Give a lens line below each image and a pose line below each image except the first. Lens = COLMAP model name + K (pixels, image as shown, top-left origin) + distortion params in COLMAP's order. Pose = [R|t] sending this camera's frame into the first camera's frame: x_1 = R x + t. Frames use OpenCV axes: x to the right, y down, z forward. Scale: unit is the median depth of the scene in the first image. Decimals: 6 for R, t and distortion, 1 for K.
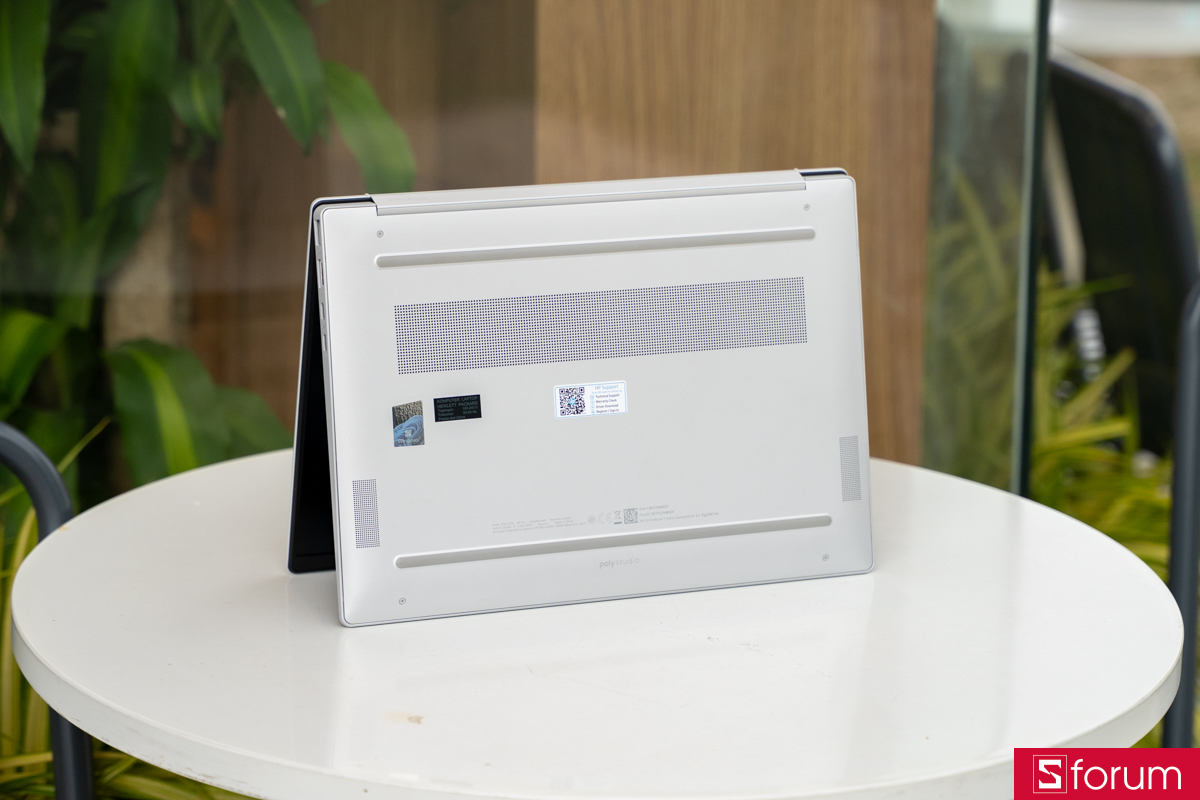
lens RADIAL K [[3766.9, 0, 603.3], [0, 3766.9, 400.9], [0, 0, 1]] dist [0.433183, 0.000000]
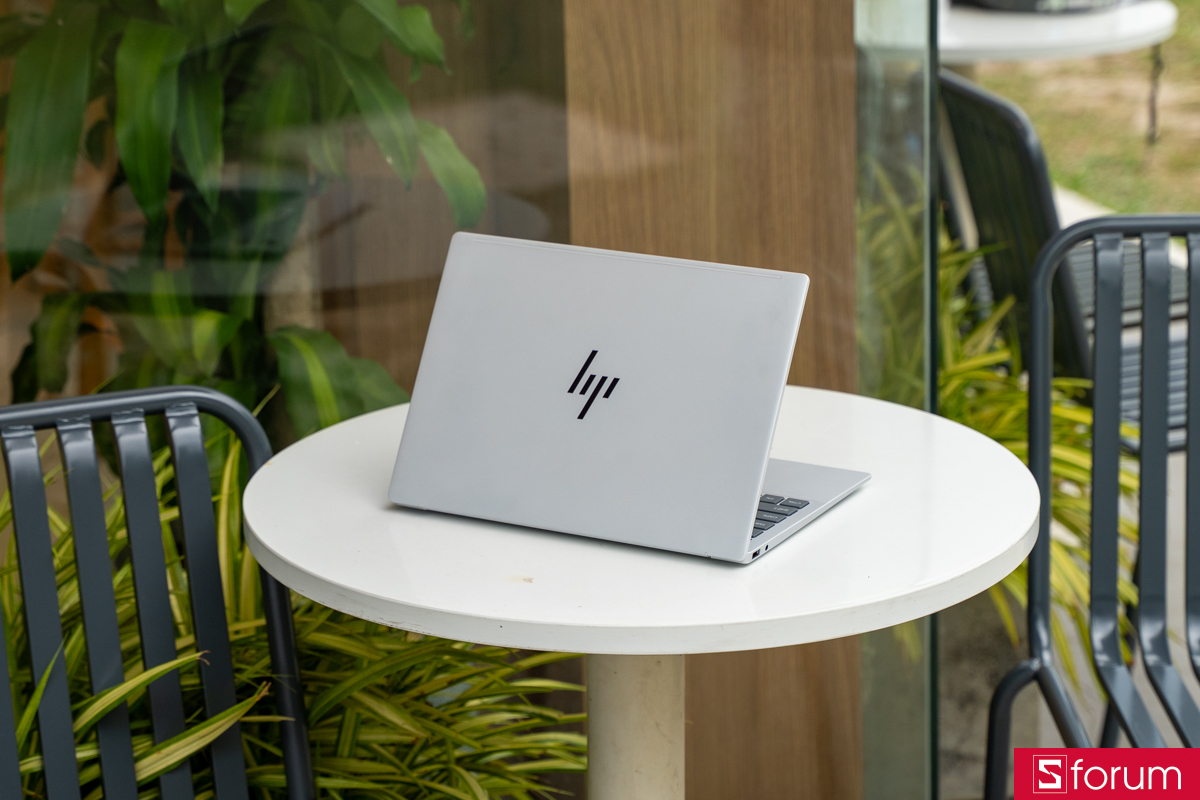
lens RADIAL K [[3205.3, 0, 597.5], [0, 3205.3, 398.2], [0, 0, 1]] dist [0.293530, 0.000000]
pose [[0.999108, -0.041953, 0.004711, -0.015146], [0.041866, 0.998976, 0.017155, -0.004692], [-0.005426, -0.016943, 0.999842, -0.154999]]
